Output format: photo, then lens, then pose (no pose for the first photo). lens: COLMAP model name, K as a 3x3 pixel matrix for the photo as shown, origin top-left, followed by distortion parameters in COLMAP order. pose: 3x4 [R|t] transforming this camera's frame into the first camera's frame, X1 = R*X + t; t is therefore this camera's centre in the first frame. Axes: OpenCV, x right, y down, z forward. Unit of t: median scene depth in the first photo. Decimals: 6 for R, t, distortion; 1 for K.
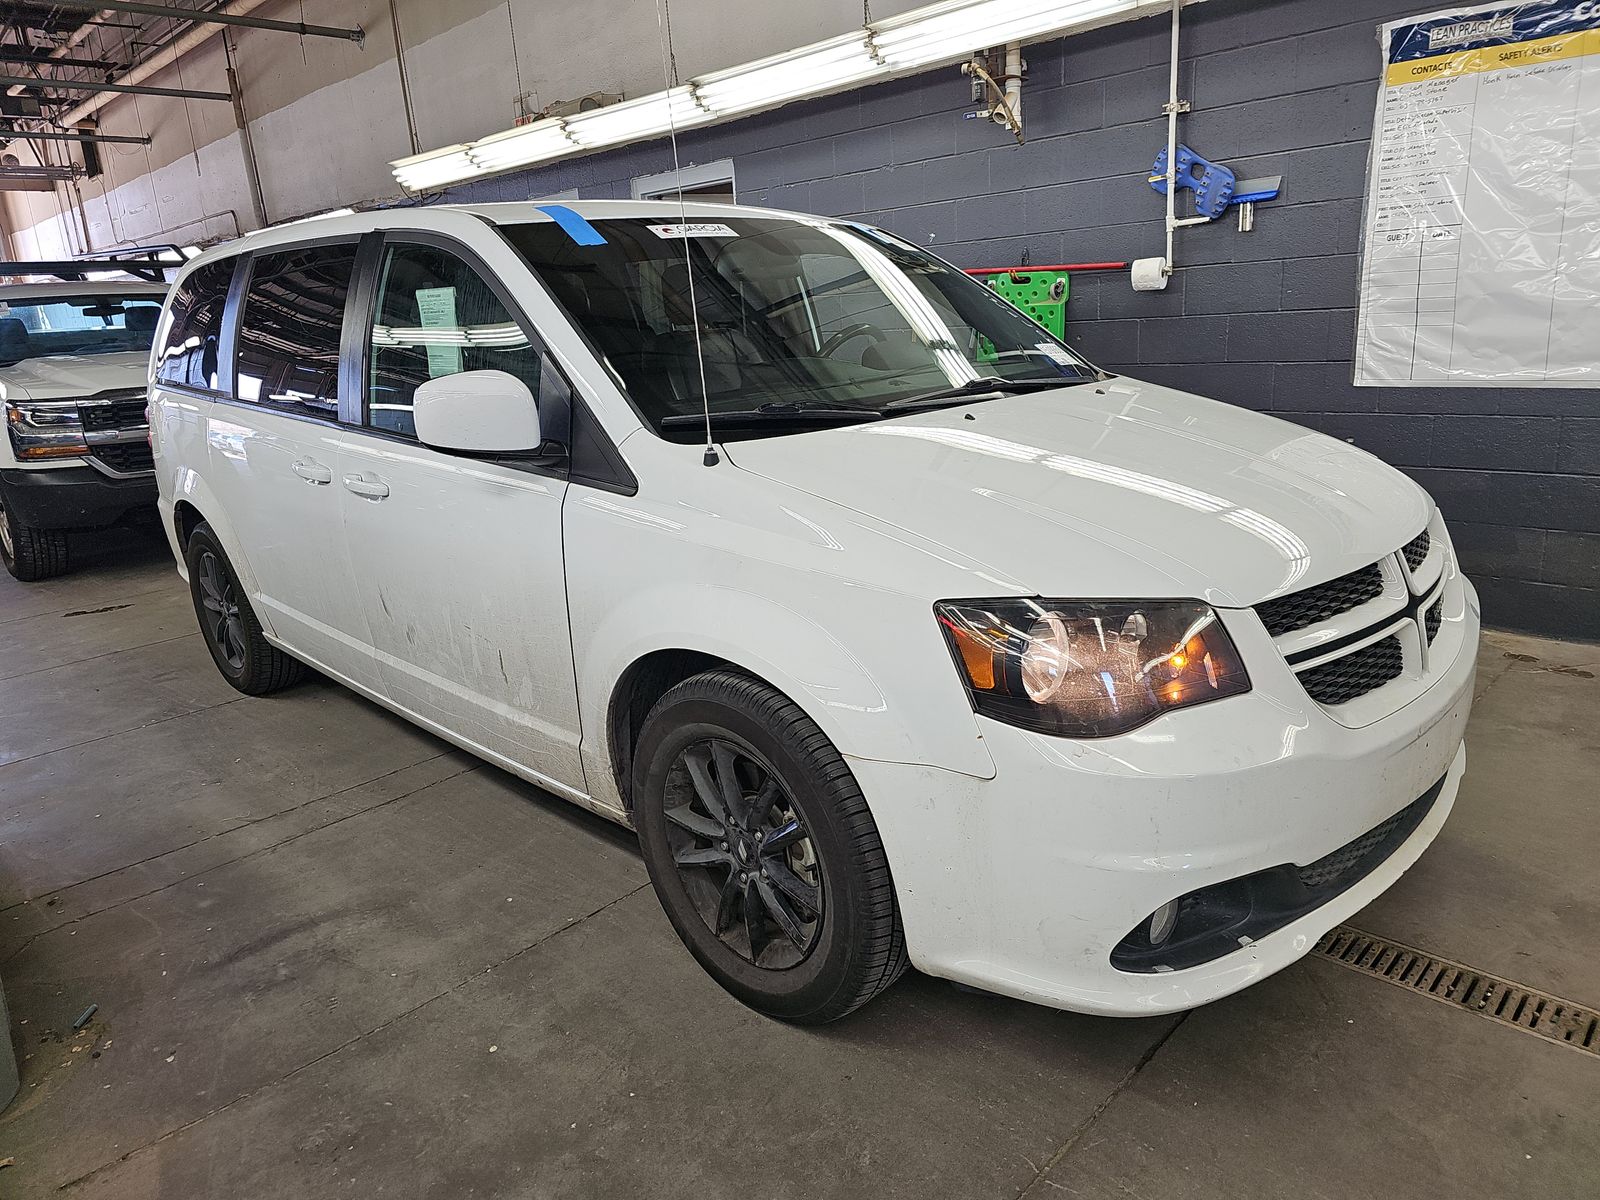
lens RADIAL K [[1060.3, 0, 800.0], [0, 1060.3, 600.0], [0, 0, 1]] dist [0.000128, -0.000138]
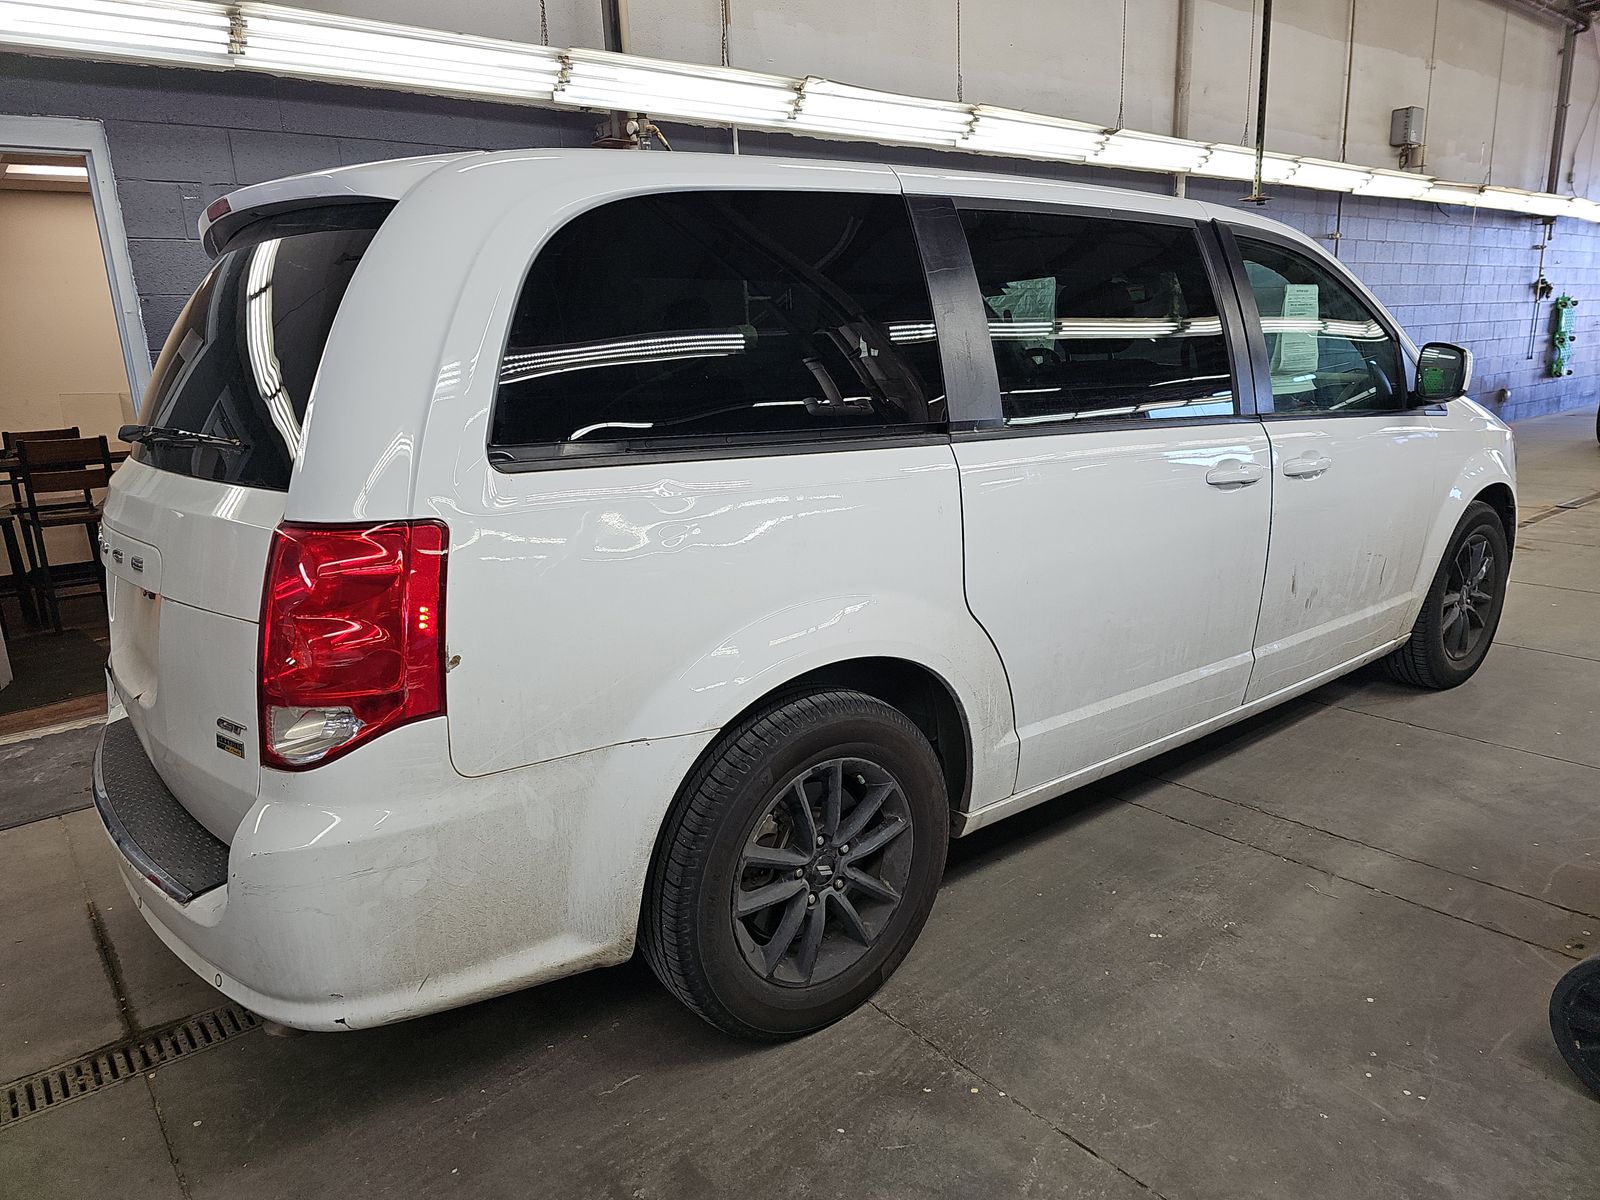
lens RADIAL K [[1082.5, 0, 800.8], [0, 1082.5, 631.2], [0, 0, 1]] dist [0.001914, -0.000161]
pose [[0.103957, -0.198094, 0.974655, -1.084025], [0.300014, 0.940563, 0.159165, -0.193078], [-0.948253, 0.275864, 0.157209, 0.957368]]
